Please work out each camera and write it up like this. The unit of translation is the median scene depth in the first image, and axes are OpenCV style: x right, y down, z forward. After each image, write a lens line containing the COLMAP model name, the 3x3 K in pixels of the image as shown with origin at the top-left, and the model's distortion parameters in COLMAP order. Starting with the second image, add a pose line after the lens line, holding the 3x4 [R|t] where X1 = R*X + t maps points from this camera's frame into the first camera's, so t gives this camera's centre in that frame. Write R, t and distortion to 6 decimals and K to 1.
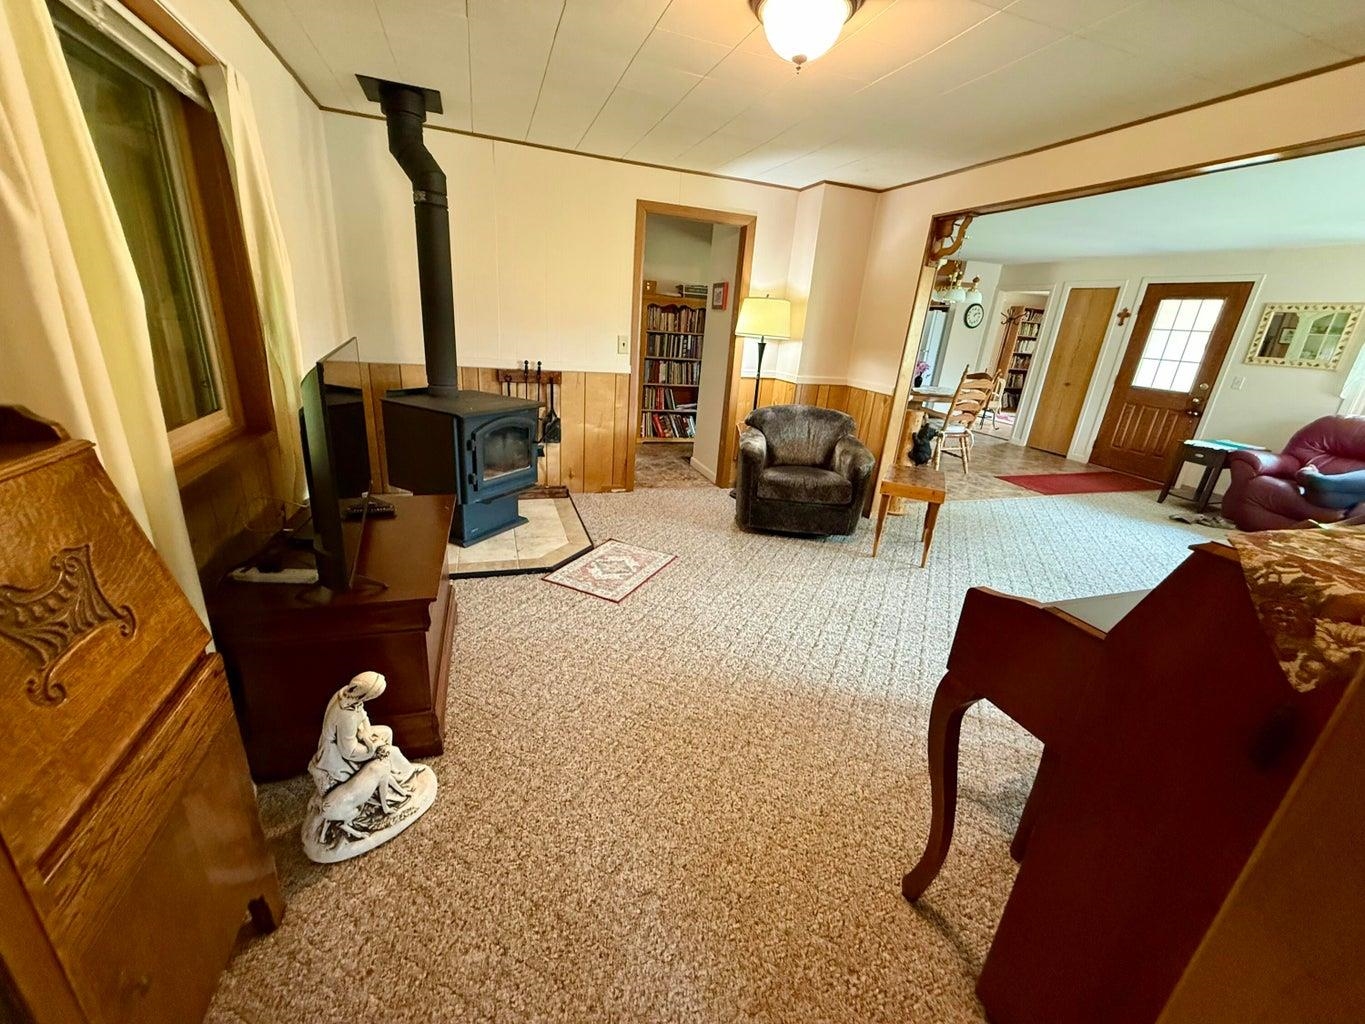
lens RADIAL K [[545.2, 0, 677.2], [0, 545.2, 510.8], [0, 0, 1]] dist [-0.000445, 0.000729]
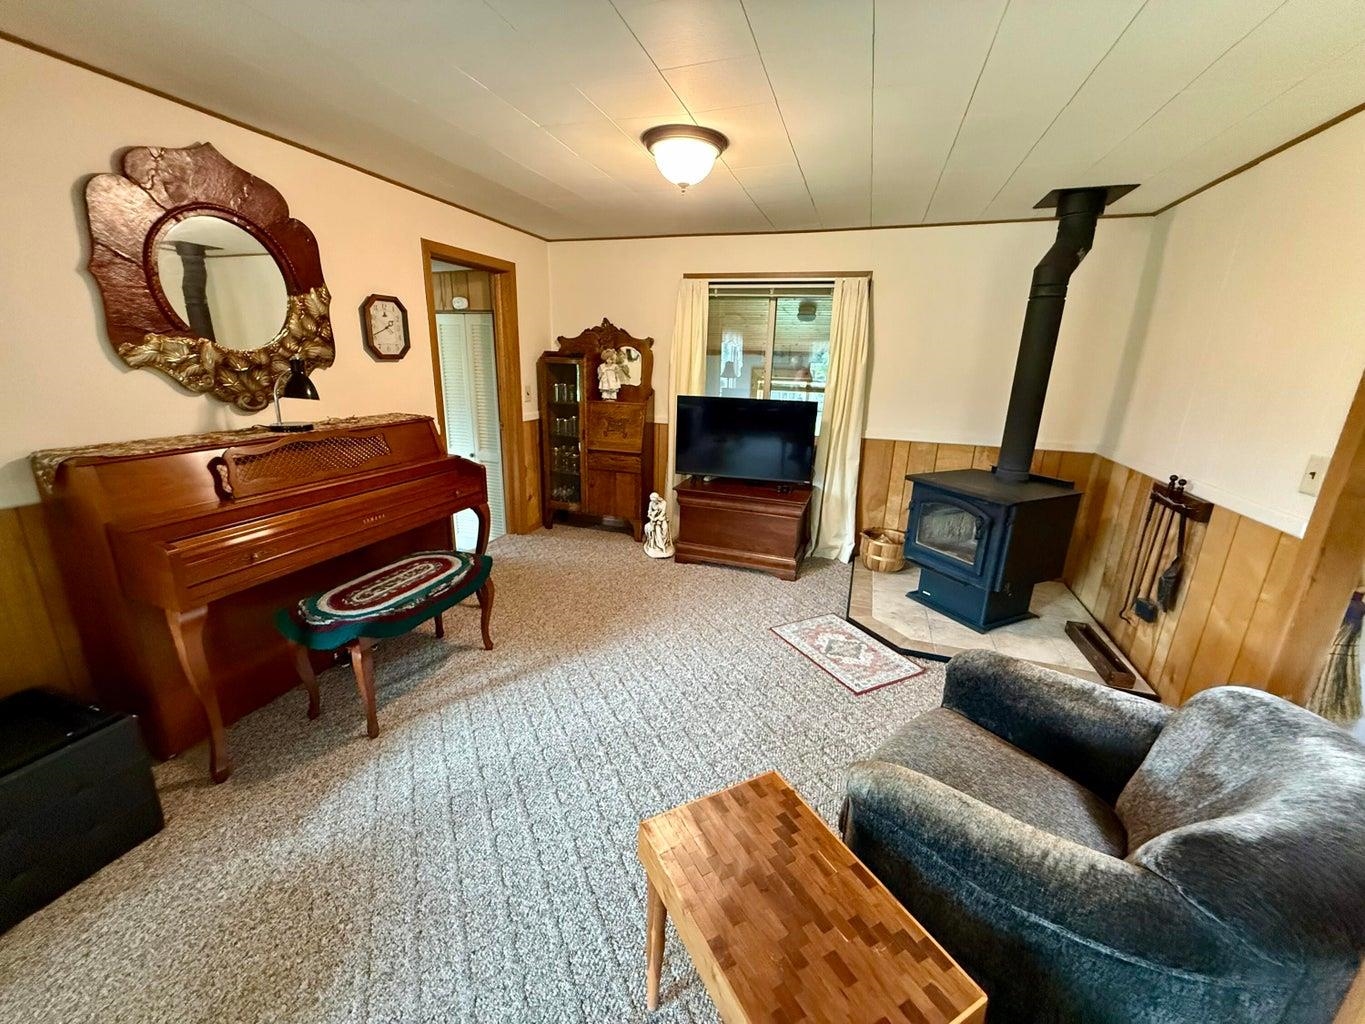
lens RADIAL K [[545.2, 0, 677.2], [0, 545.2, 510.8], [0, 0, 1]] dist [-0.000445, 0.000729]
pose [[-0.605764, 0.122665, -0.786132, 0.714453], [-0.345922, 0.849171, 0.399056, -0.347294], [0.716511, 0.513674, -0.471965, 1.065714]]
